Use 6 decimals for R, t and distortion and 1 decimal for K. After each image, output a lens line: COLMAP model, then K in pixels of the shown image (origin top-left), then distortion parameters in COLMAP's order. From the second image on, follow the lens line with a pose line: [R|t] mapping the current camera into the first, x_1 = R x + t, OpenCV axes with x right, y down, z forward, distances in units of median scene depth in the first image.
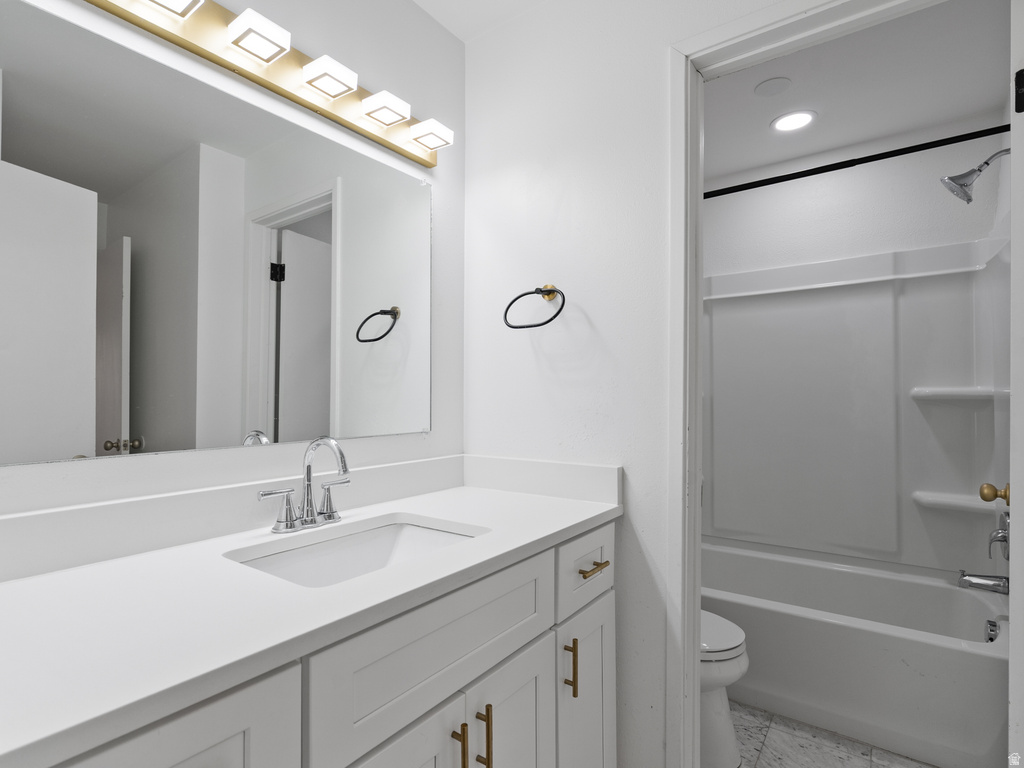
lens RADIAL K [[525.3, 0, 511.8], [0, 525.3, 381.8], [0, 0, 1]] dist [-0.006143, 0.004795]
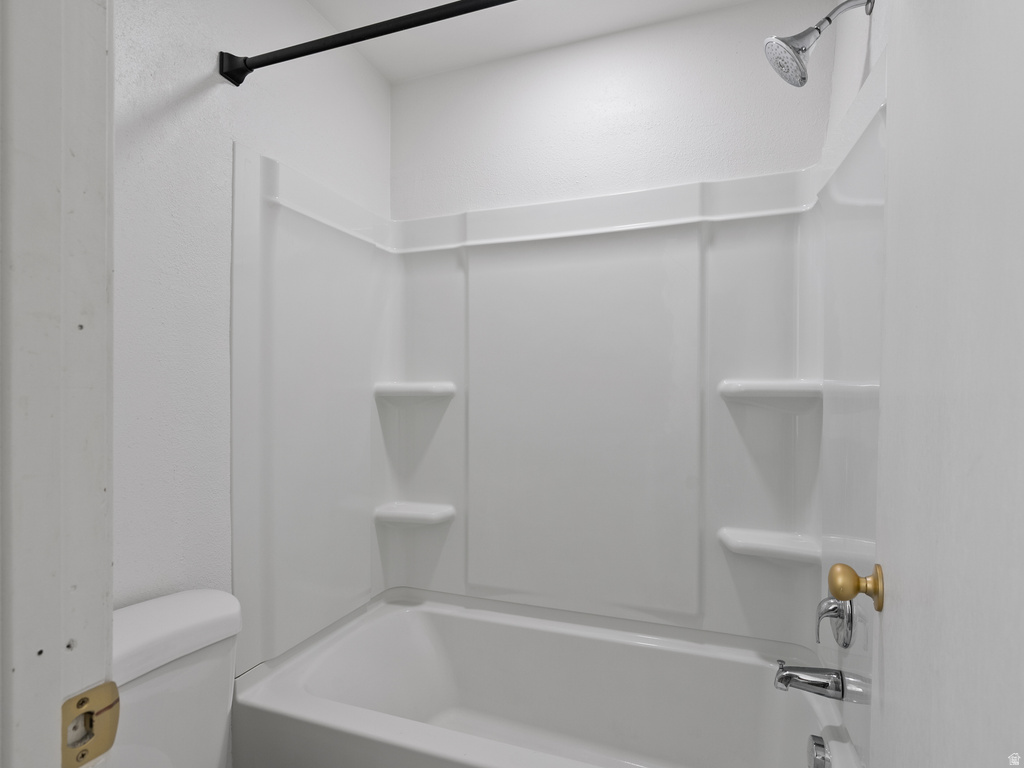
lens RADIAL K [[525.3, 0, 511.8], [0, 525.3, 381.8], [0, 0, 1]] dist [-0.006143, 0.004795]
pose [[0.963244, 0.011952, 0.268364, 0.313335], [-0.014485, 0.999867, 0.007458, 0.012489], [-0.268239, -0.011071, 0.963289, 0.408101]]
